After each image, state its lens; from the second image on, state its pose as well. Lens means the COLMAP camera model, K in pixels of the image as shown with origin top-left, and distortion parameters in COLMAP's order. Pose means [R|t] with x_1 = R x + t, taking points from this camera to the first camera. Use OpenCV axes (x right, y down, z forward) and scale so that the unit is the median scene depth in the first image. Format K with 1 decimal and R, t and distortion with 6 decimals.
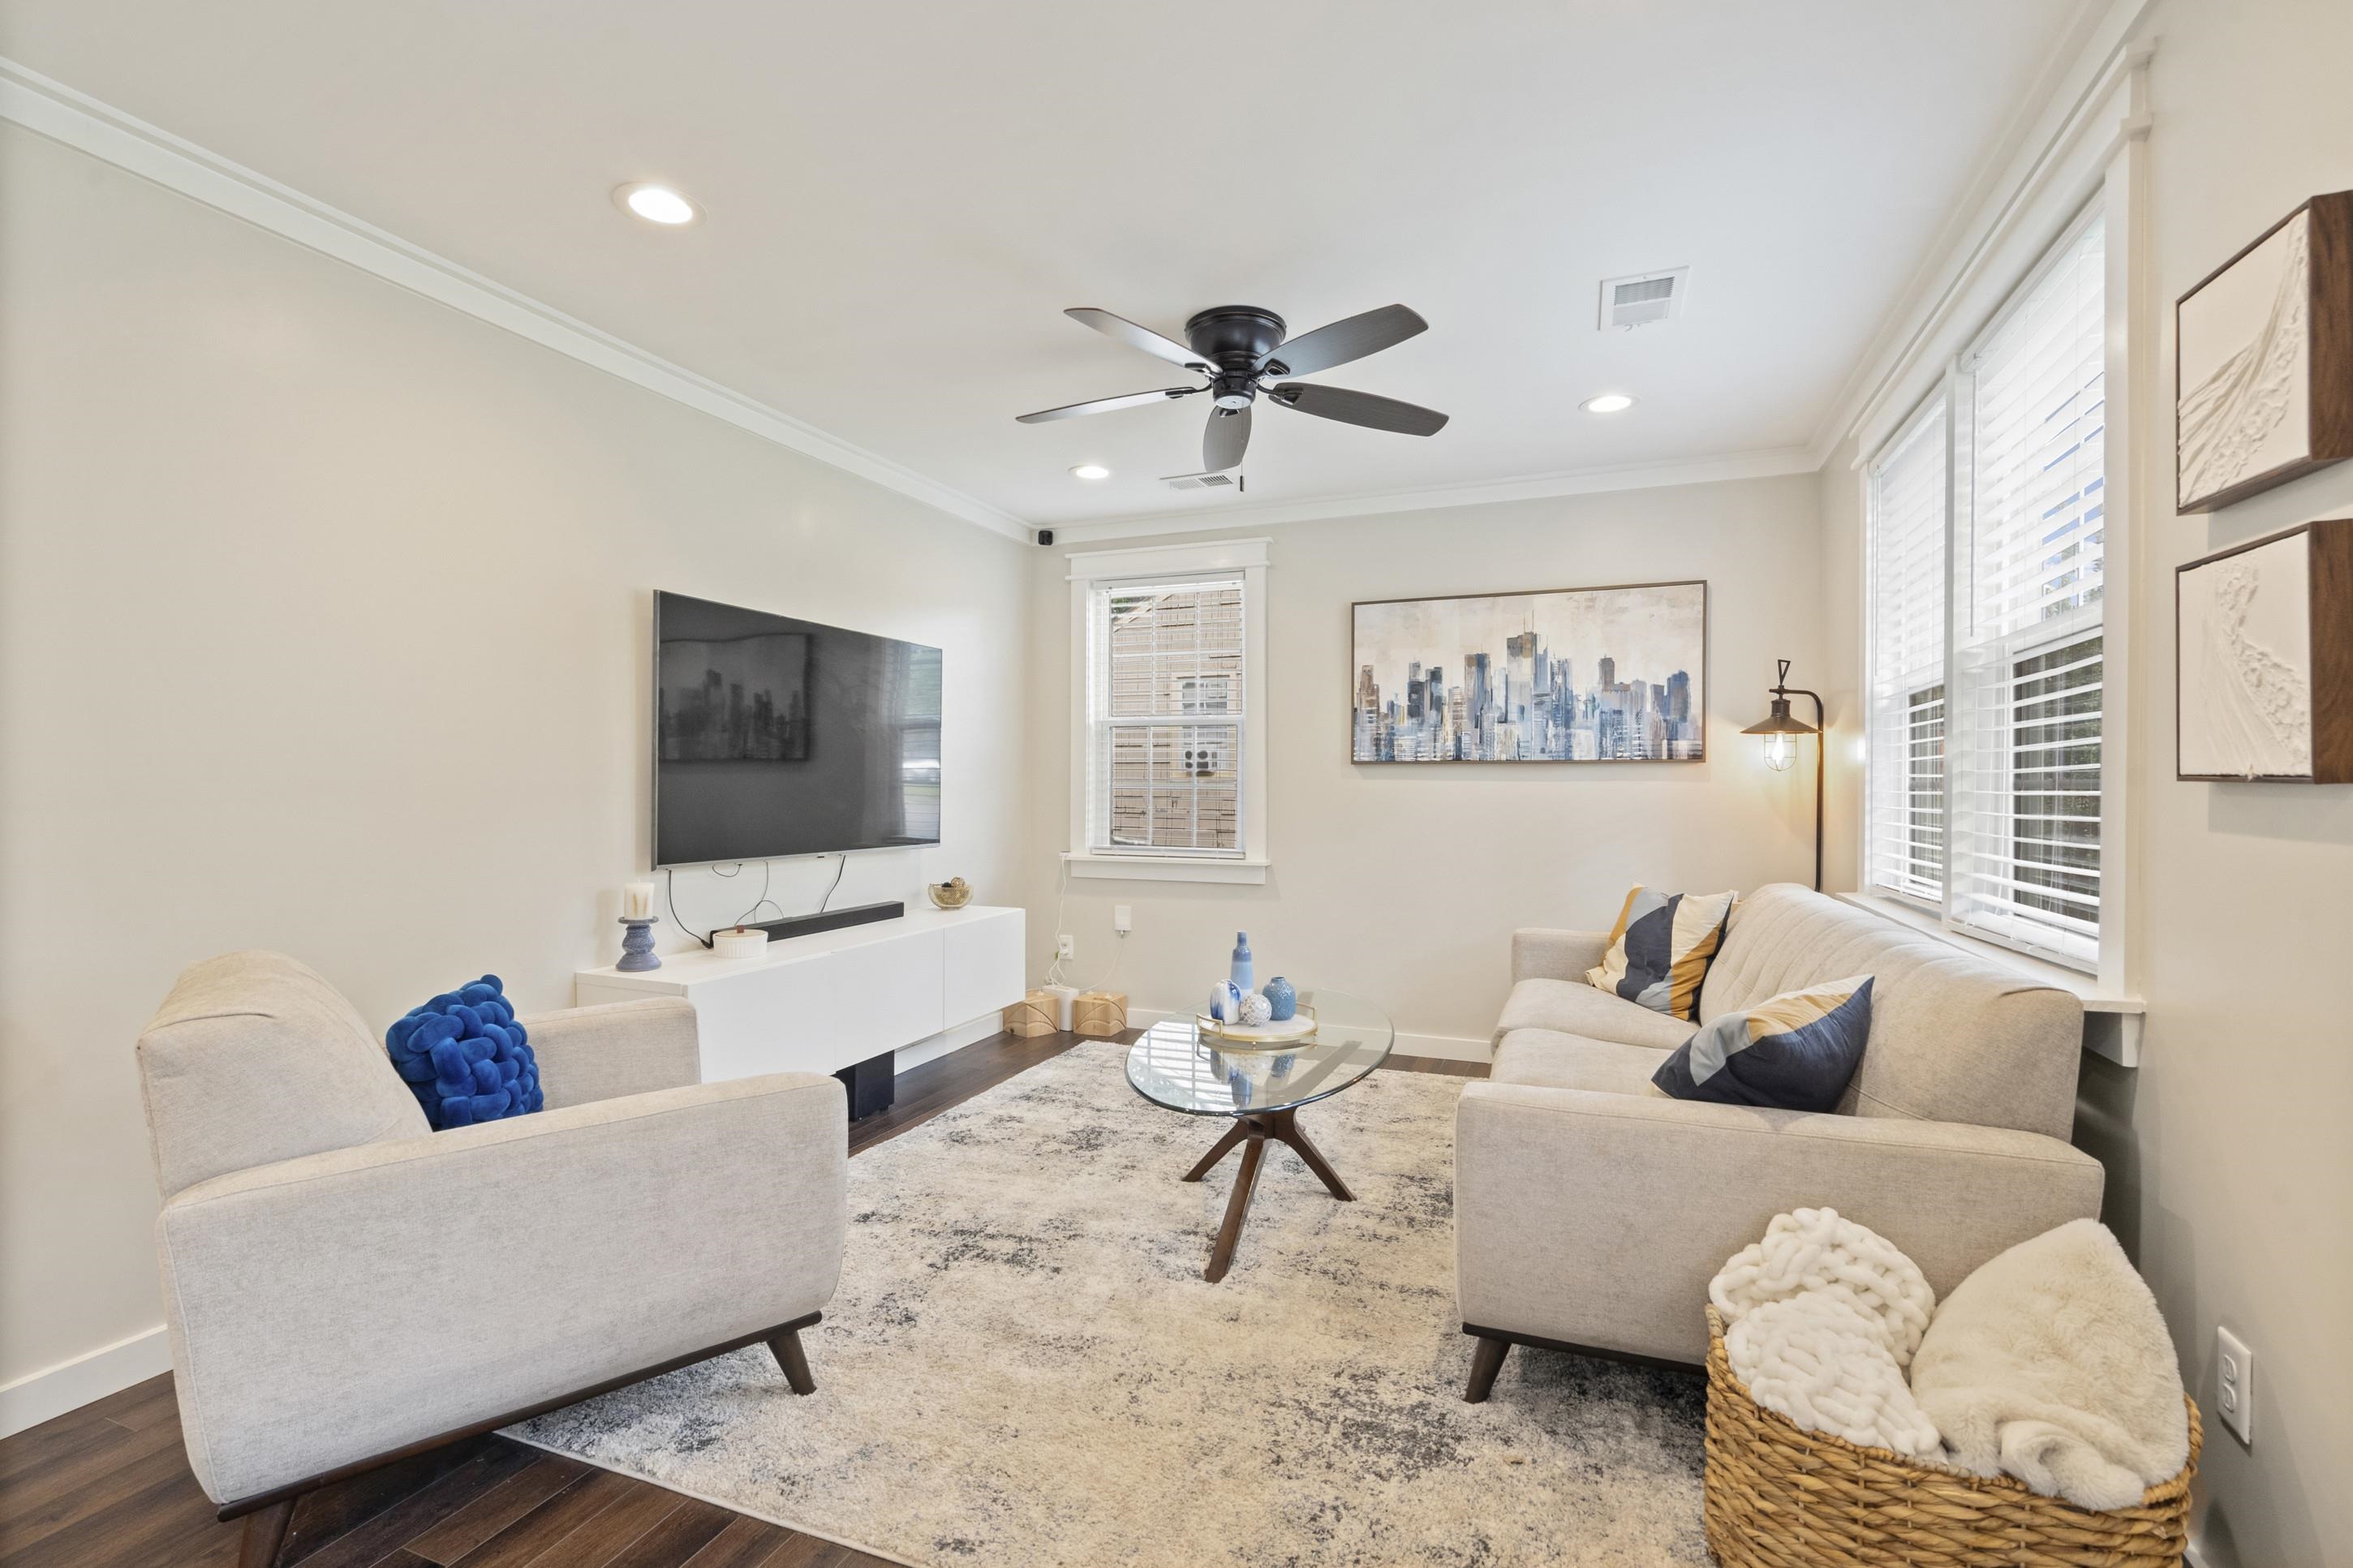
lens RADIAL K [[1068.4, 0, 1154.7], [0, 1068.4, 794.2], [0, 0, 1]] dist [-0.002529, 0.001360]
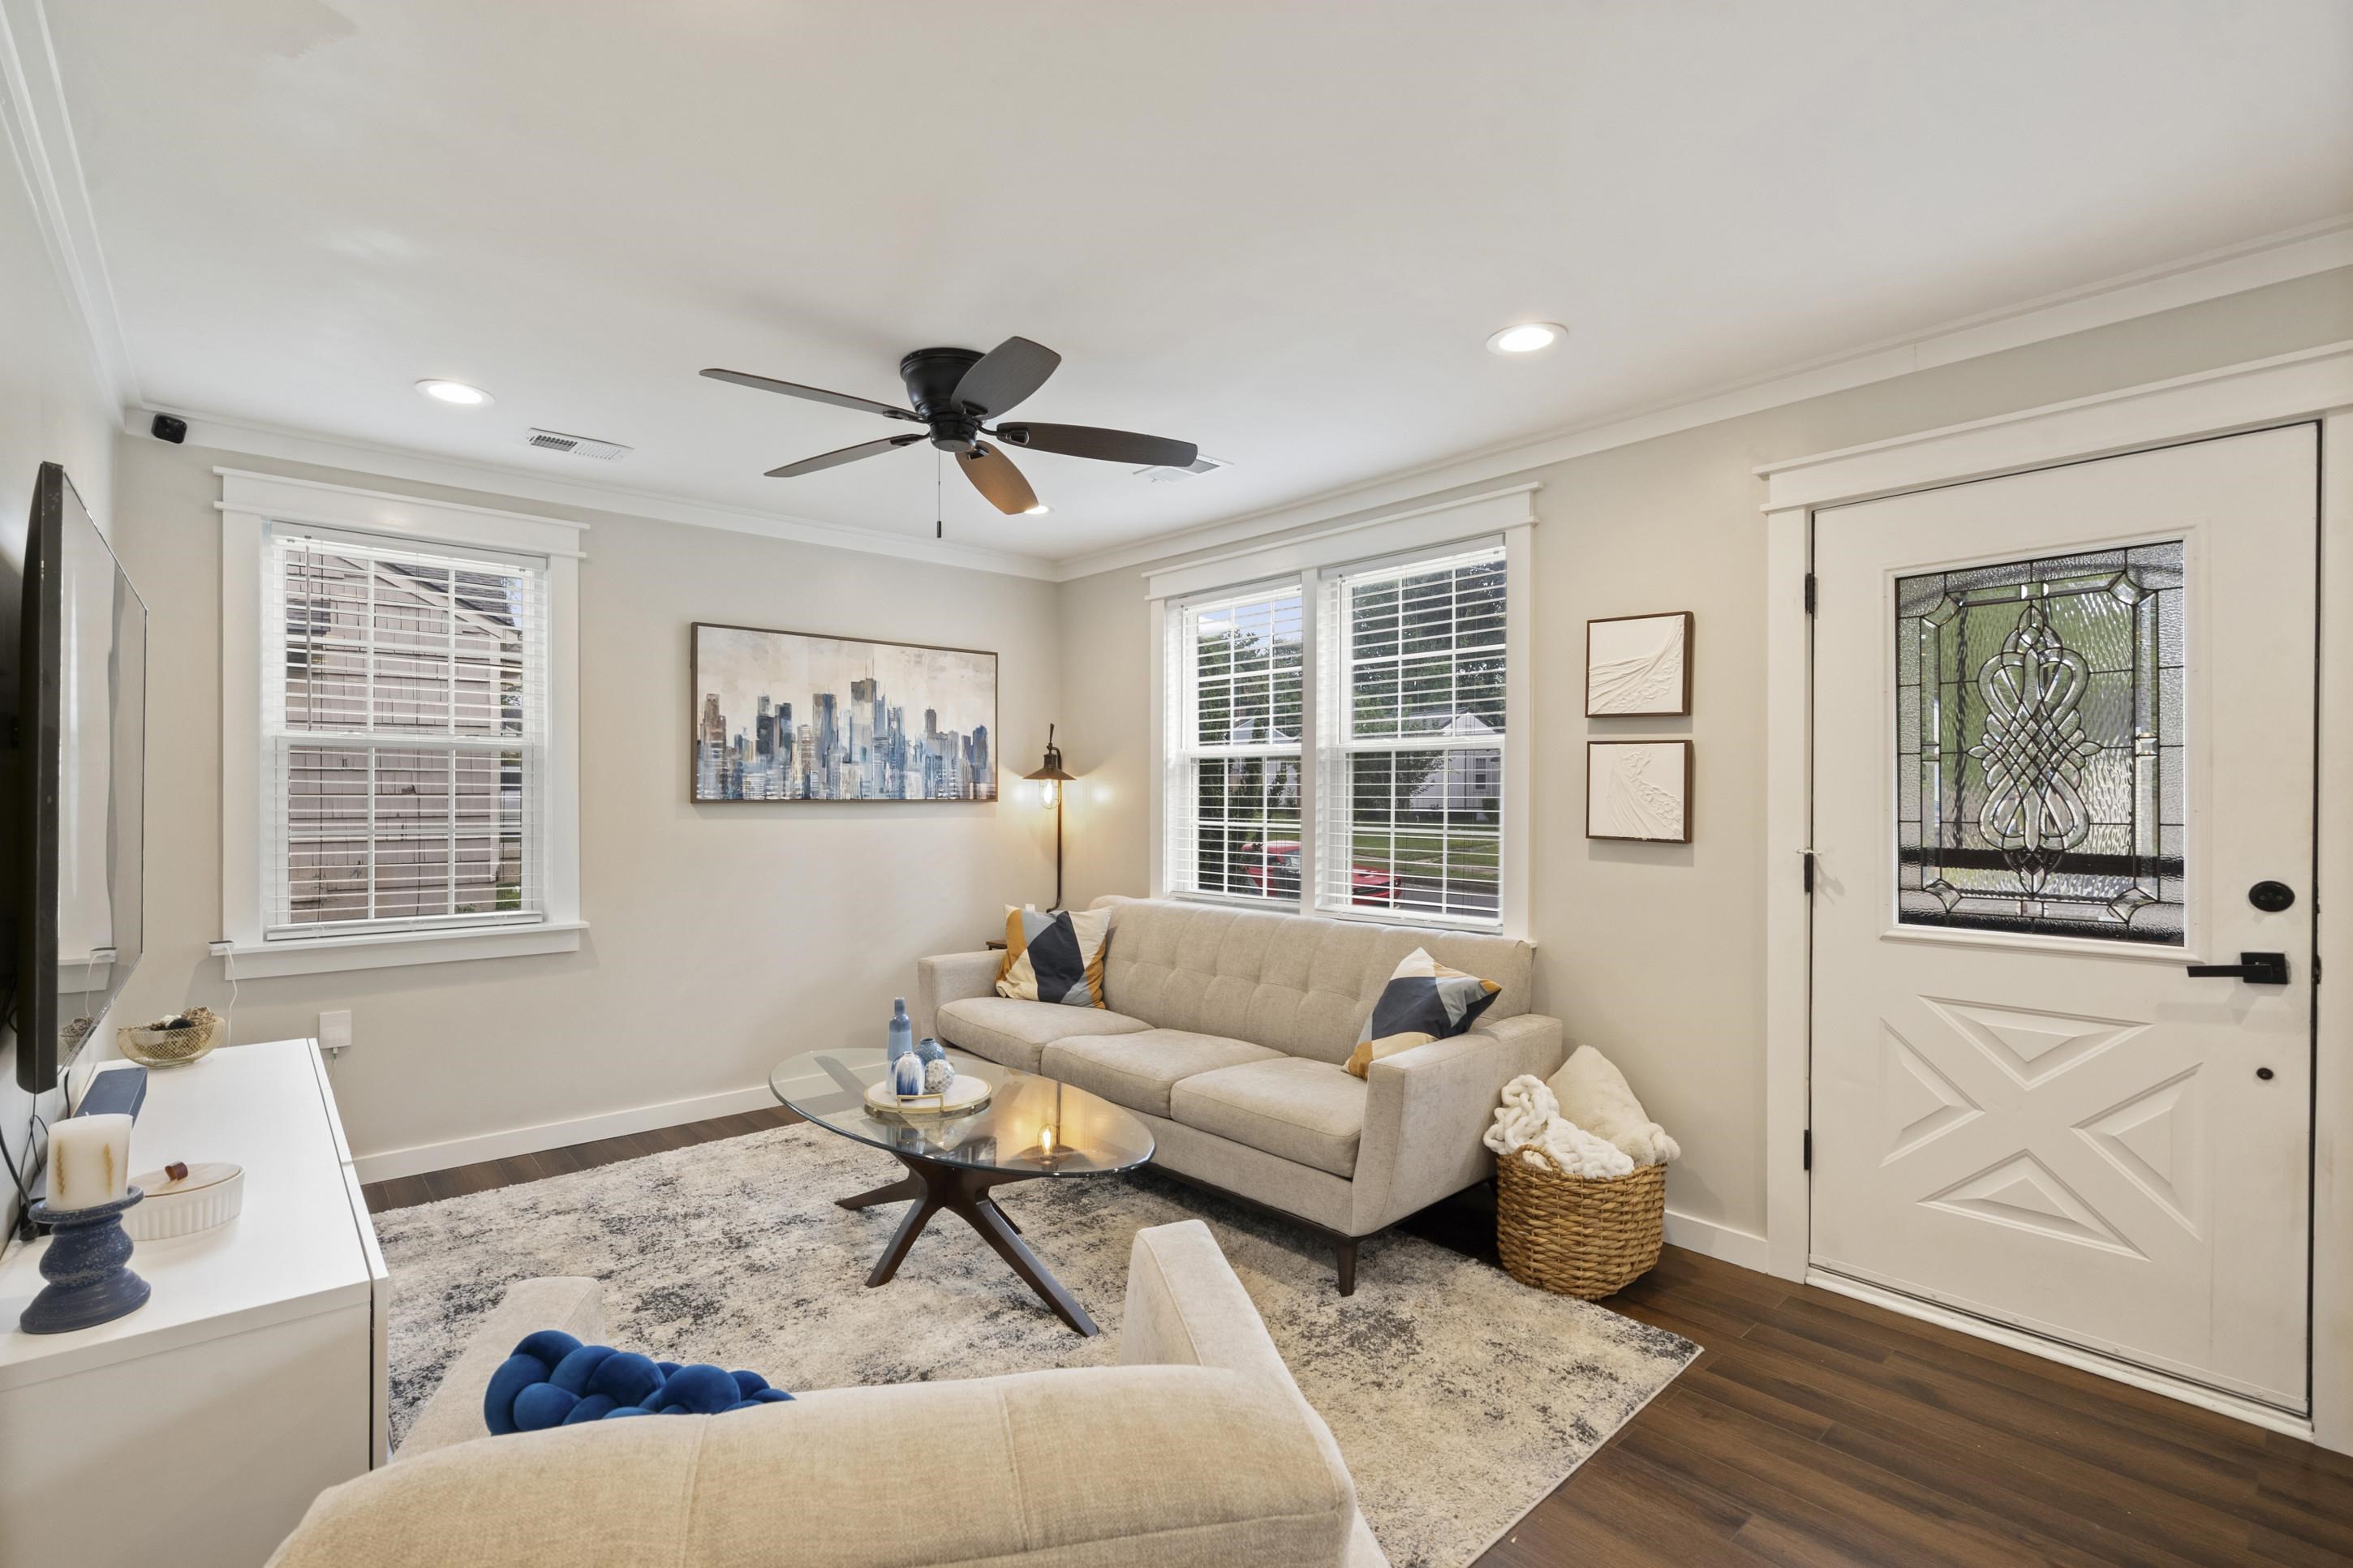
lens RADIAL K [[1068.4, 0, 1163.8], [0, 1068.4, 795.2], [0, 0, 1]] dist [-0.002529, 0.001360]
pose [[0.446865, -0.004370, 0.894591, -0.481086], [0.004705, 0.999986, 0.002535, -0.038201], [-0.894589, 0.003076, 0.446880, 0.273255]]
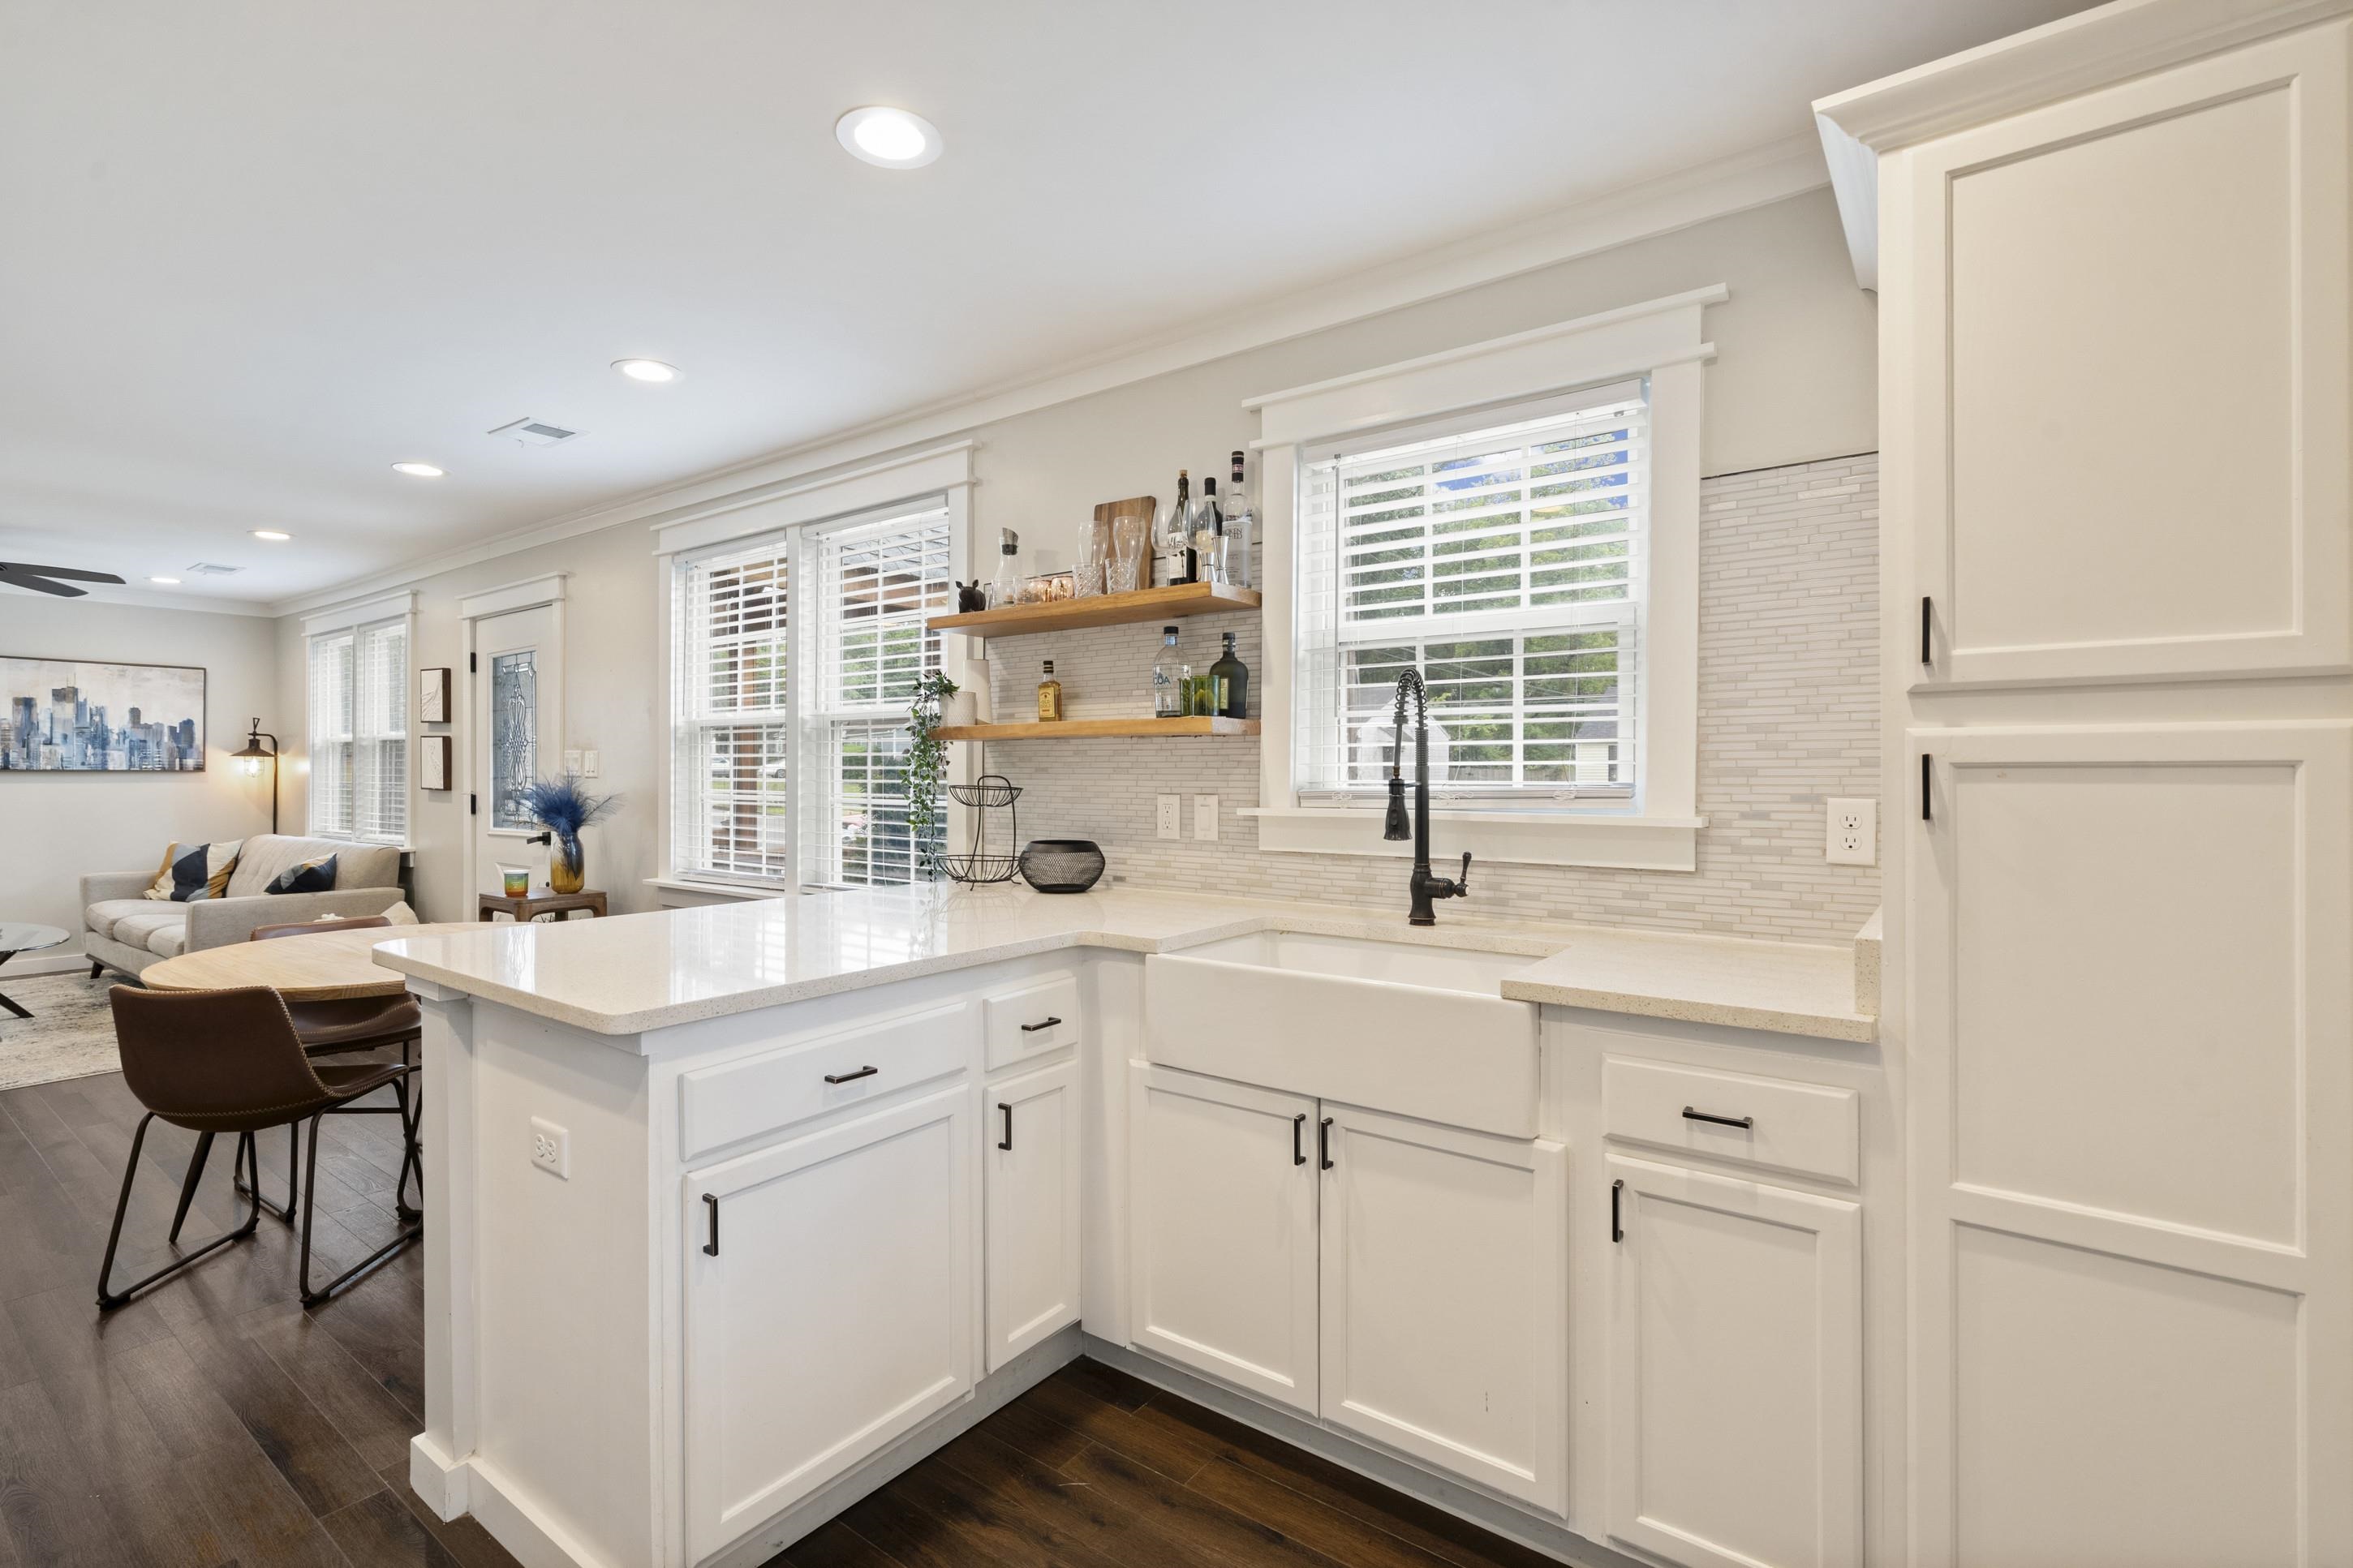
lens RADIAL K [[1068.4, 0, 1153.0], [0, 1068.4, 764.2], [0, 0, 1]] dist [-0.002529, 0.001360]
pose [[0.247931, 0.004432, 0.968768, -0.773799], [0.005708, 0.999965, -0.006035, -0.022339], [-0.968761, 0.007026, 0.247897, -0.915838]]
